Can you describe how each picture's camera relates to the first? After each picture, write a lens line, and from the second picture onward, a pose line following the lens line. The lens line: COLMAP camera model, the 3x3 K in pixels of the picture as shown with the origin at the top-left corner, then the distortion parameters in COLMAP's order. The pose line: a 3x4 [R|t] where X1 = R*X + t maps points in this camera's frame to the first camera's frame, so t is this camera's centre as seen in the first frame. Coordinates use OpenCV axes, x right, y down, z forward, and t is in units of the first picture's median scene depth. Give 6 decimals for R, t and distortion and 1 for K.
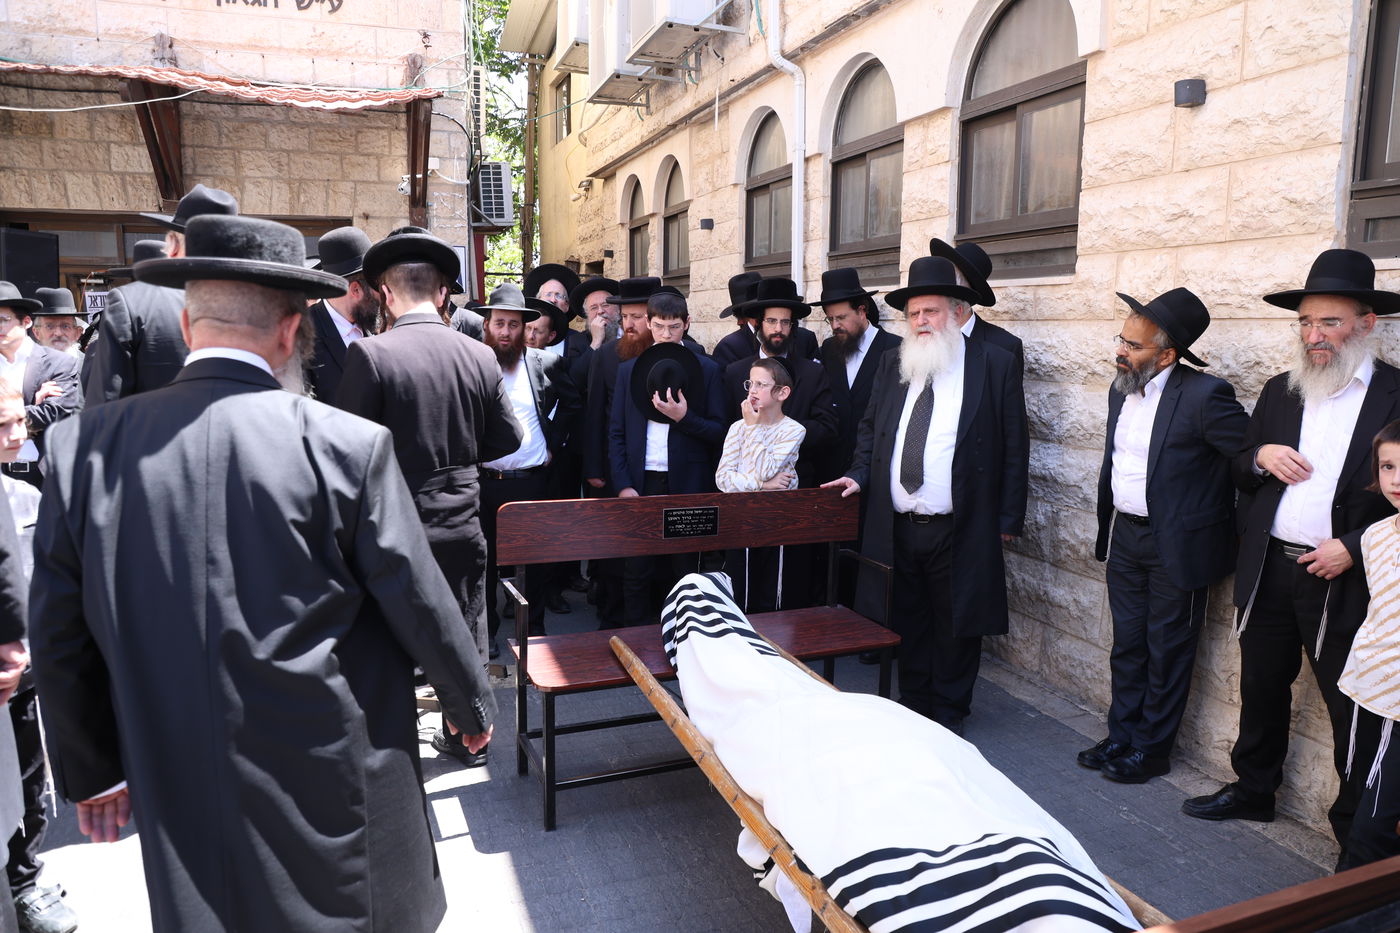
lens RADIAL K [[952.5, 0, 701.7], [0, 952.5, 463.6], [0, 0, 1]] dist [-0.068207, 0.035991]
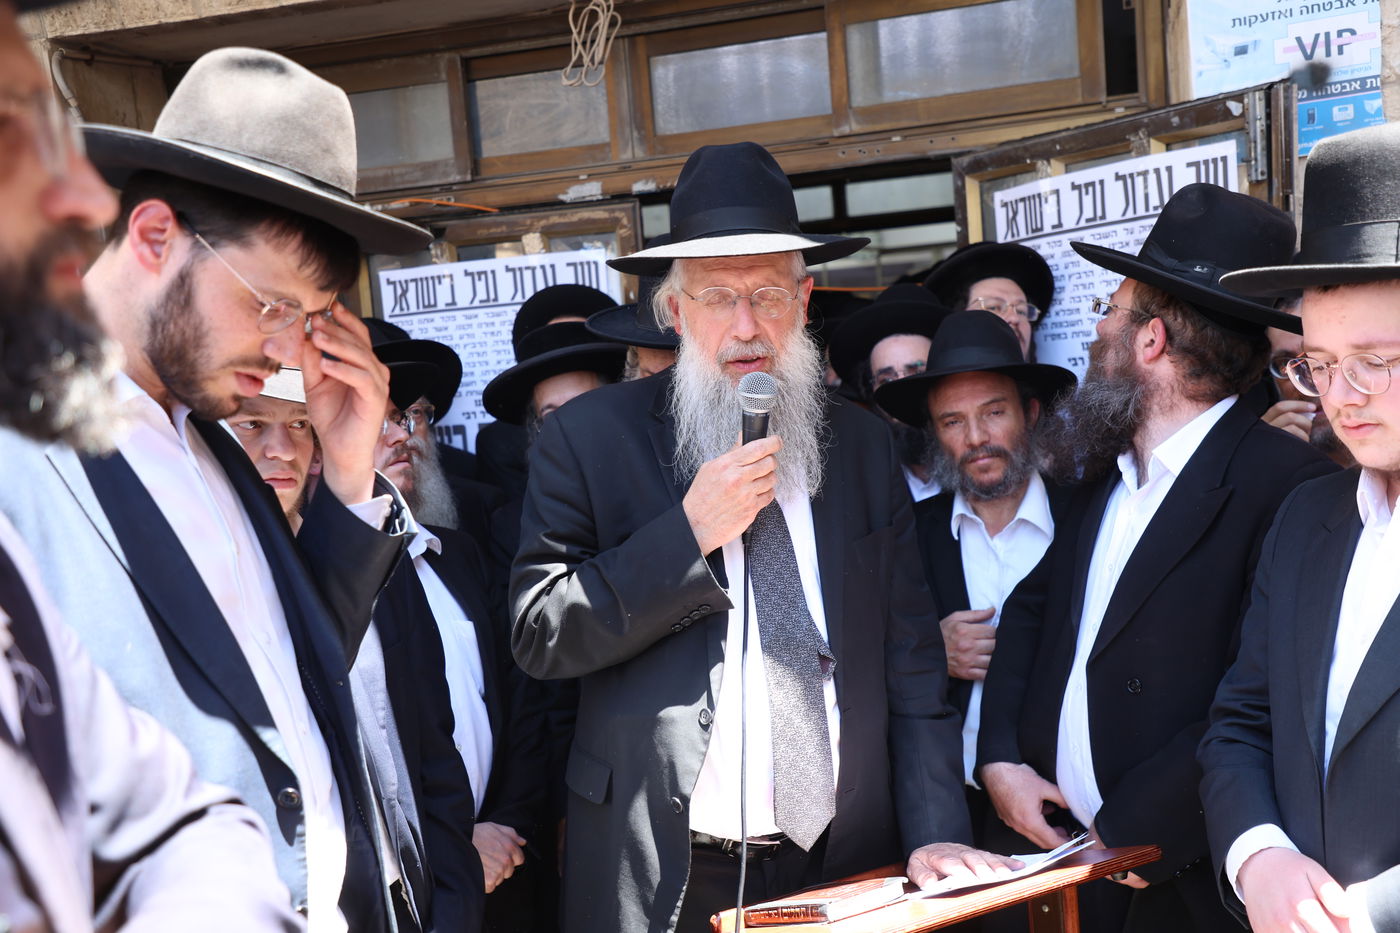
lens RADIAL K [[1563.3, 0, 701.4], [0, 1563.3, 449.3], [0, 0, 1]] dist [0.144160, -0.002470]
pose [[0.811951, -0.042783, -0.582156, -0.251043], [0.002368, 0.997544, -0.070007, -0.084844], [0.583721, 0.055463, 0.810058, 0.636365]]
